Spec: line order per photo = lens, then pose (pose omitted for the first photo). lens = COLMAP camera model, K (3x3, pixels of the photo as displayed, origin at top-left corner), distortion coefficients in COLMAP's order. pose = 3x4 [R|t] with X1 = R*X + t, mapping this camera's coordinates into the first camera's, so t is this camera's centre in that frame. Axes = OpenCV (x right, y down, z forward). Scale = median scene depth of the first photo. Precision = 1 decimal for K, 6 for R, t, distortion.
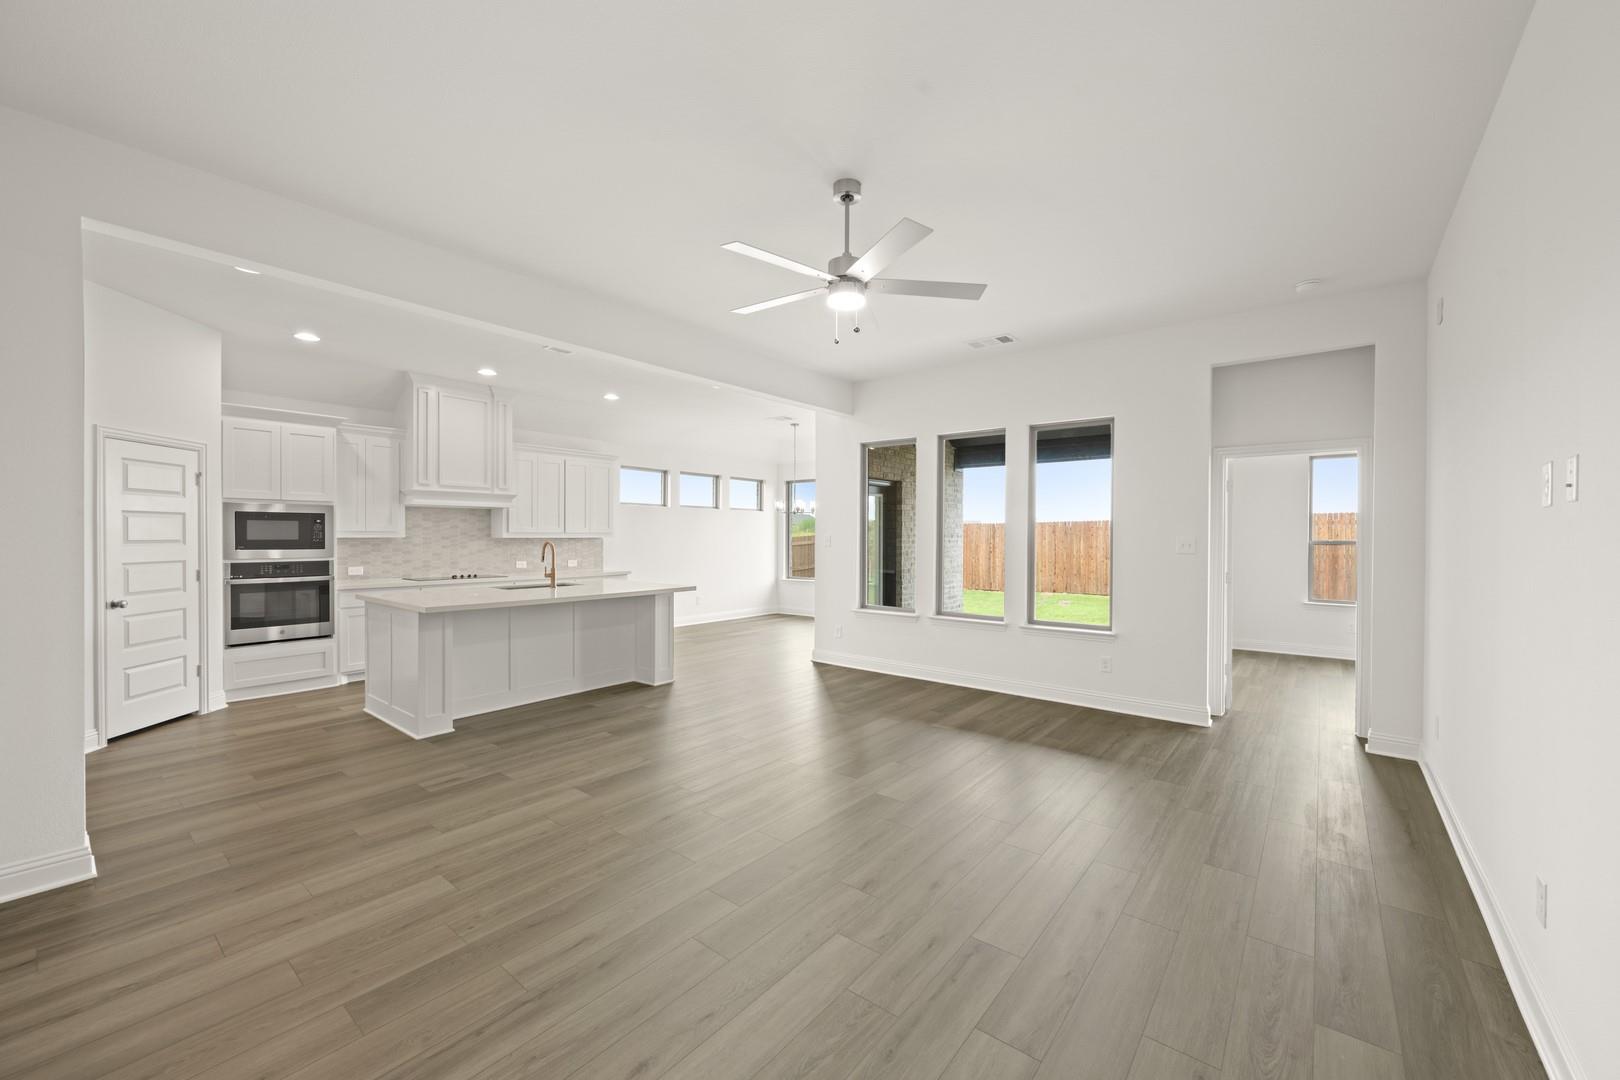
lens RADIAL K [[634.0, 0, 812.8], [0, 634.0, 538.8], [0, 0, 1]] dist [-0.001403, 0.000054]
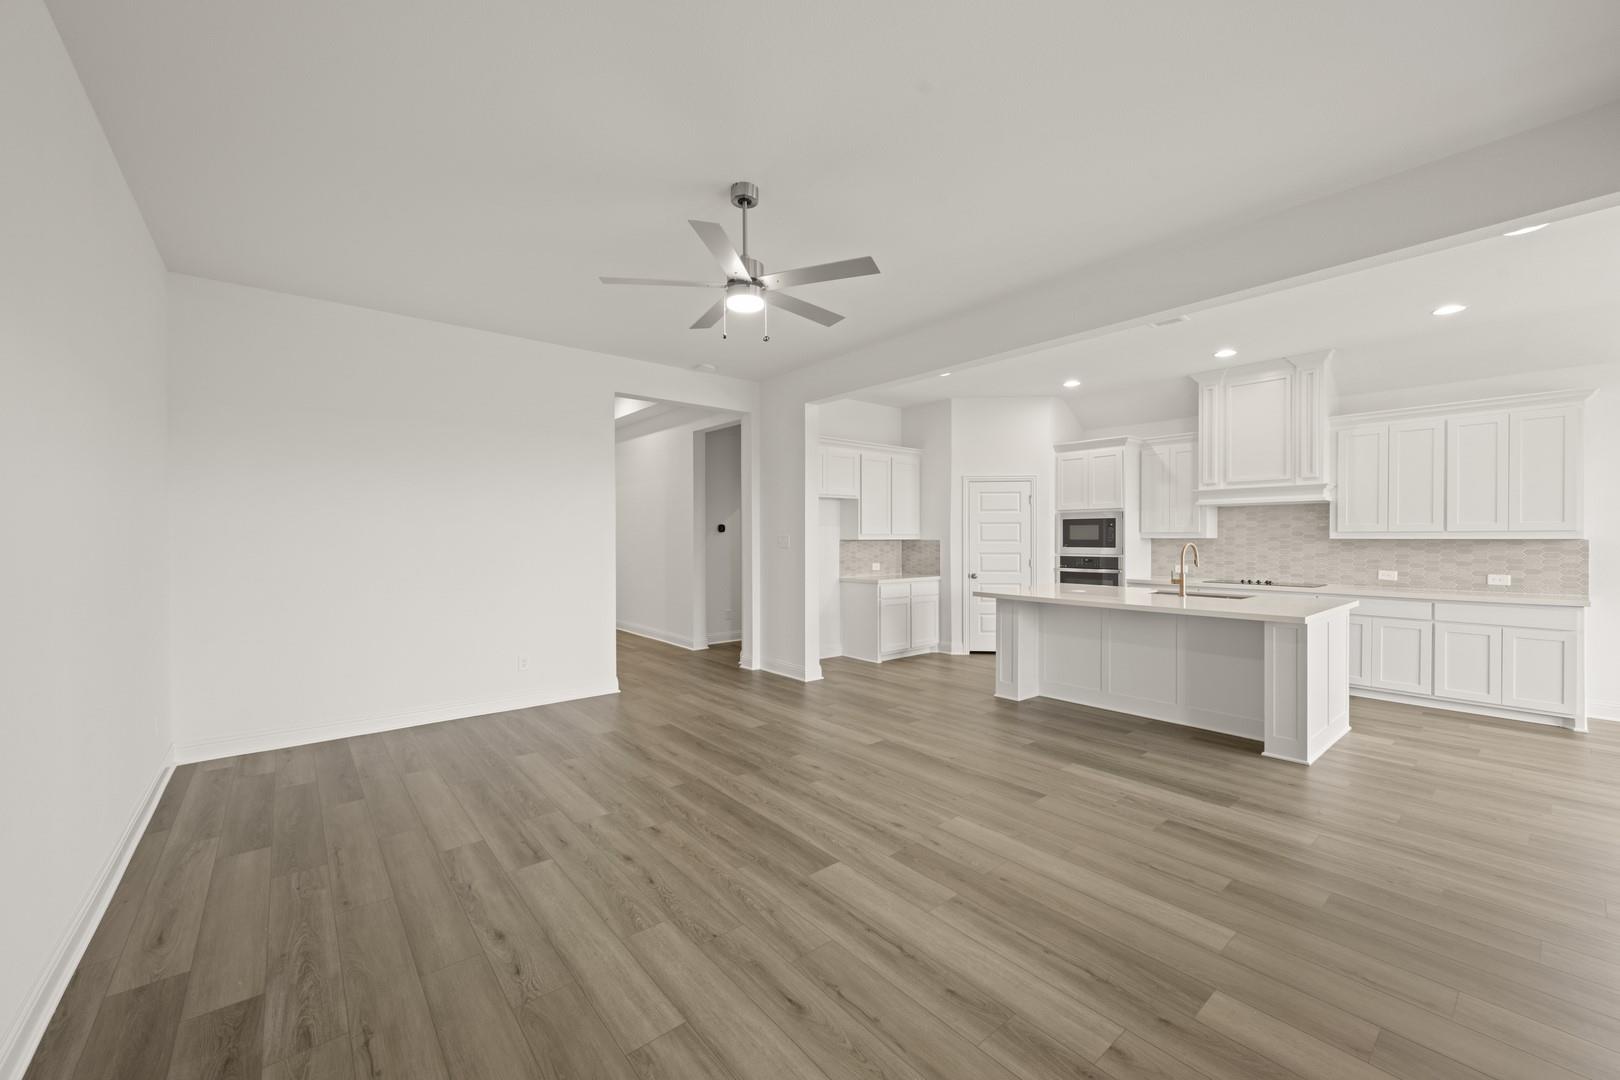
lens RADIAL K [[634.0, 0, 815.2], [0, 634.0, 543.4], [0, 0, 1]] dist [-0.001403, 0.000054]
pose [[-0.196843, 0.008317, -0.980400, 0.525879], [-0.003404, 0.999952, 0.009166, -0.001213], [0.980429, 0.005142, -0.196805, 0.675484]]
